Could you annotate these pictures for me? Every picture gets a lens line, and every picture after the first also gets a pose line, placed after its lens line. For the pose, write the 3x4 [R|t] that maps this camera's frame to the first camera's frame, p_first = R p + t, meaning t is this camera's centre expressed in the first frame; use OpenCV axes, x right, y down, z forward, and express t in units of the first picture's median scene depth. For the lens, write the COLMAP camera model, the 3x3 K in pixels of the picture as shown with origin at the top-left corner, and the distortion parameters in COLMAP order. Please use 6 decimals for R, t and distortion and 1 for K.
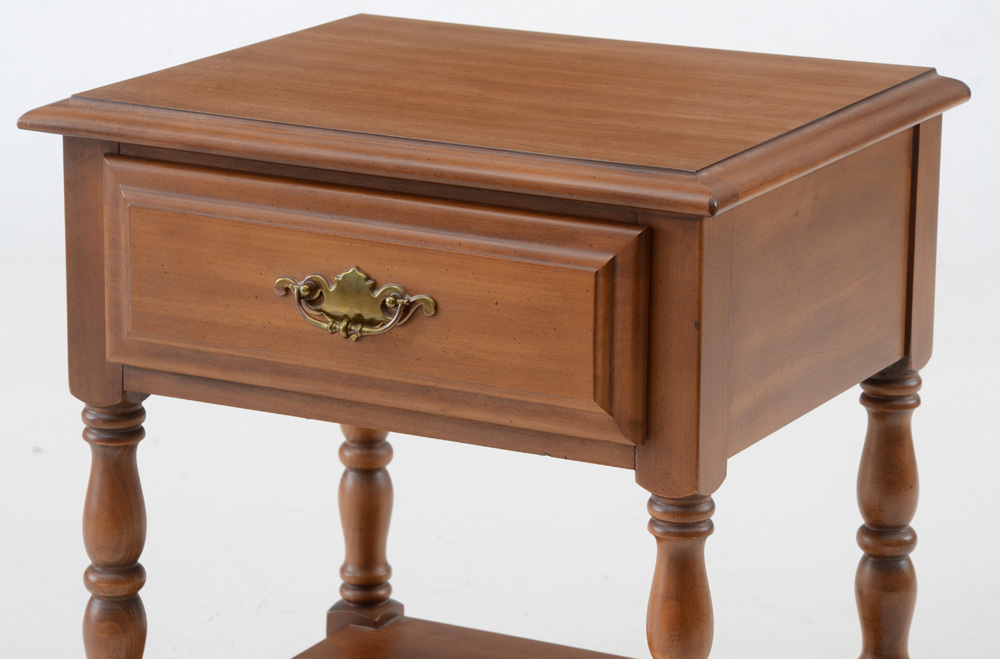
lens RADIAL K [[3803.9, 0, 483.9], [0, 3803.9, 328.7], [0, 0, 1]] dist [1.108233, 4.468319]
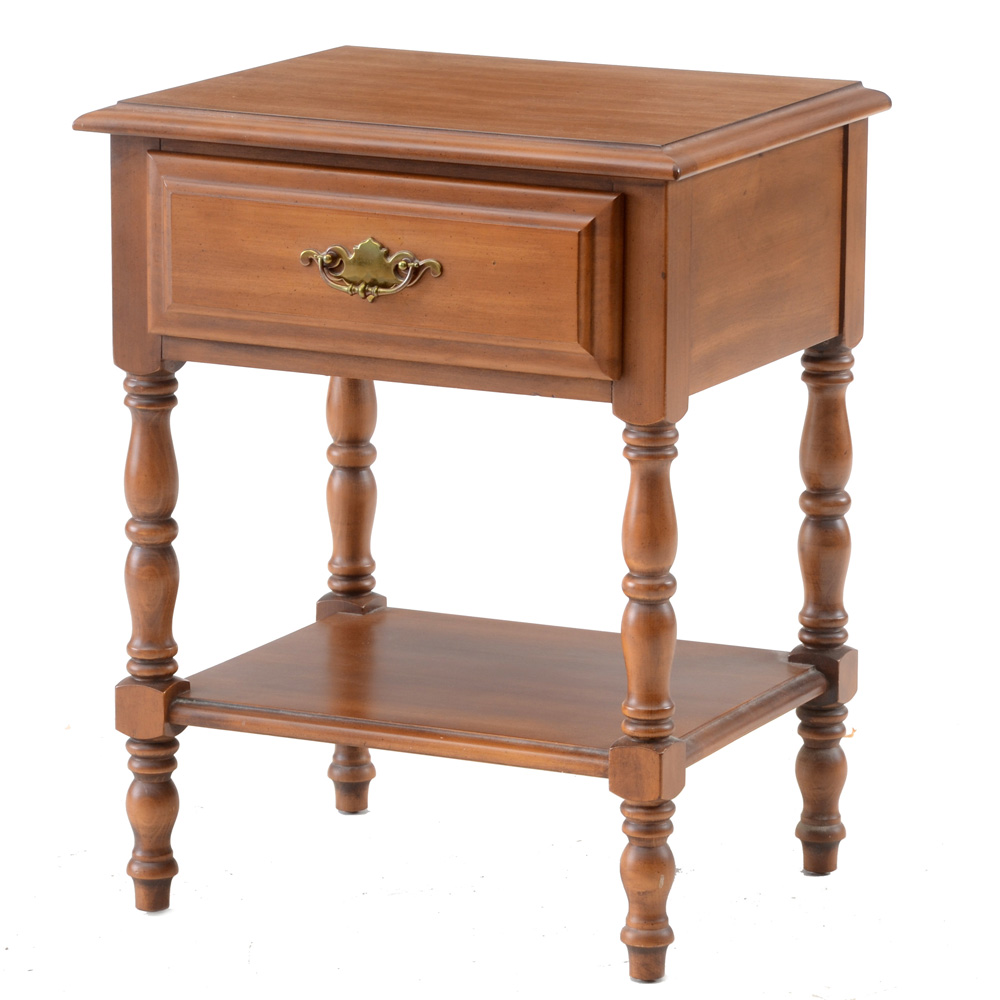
lens RADIAL K [[5852.9, 0, 500.0], [0, 5852.9, 500.0], [0, 0, 1]] dist [1.339618, -1.473426]
pose [[0.999118, -0.009631, 0.040865, -0.066498], [0.011464, 0.998928, -0.044852, 0.141175], [-0.040389, 0.045281, 0.998157, -0.775322]]
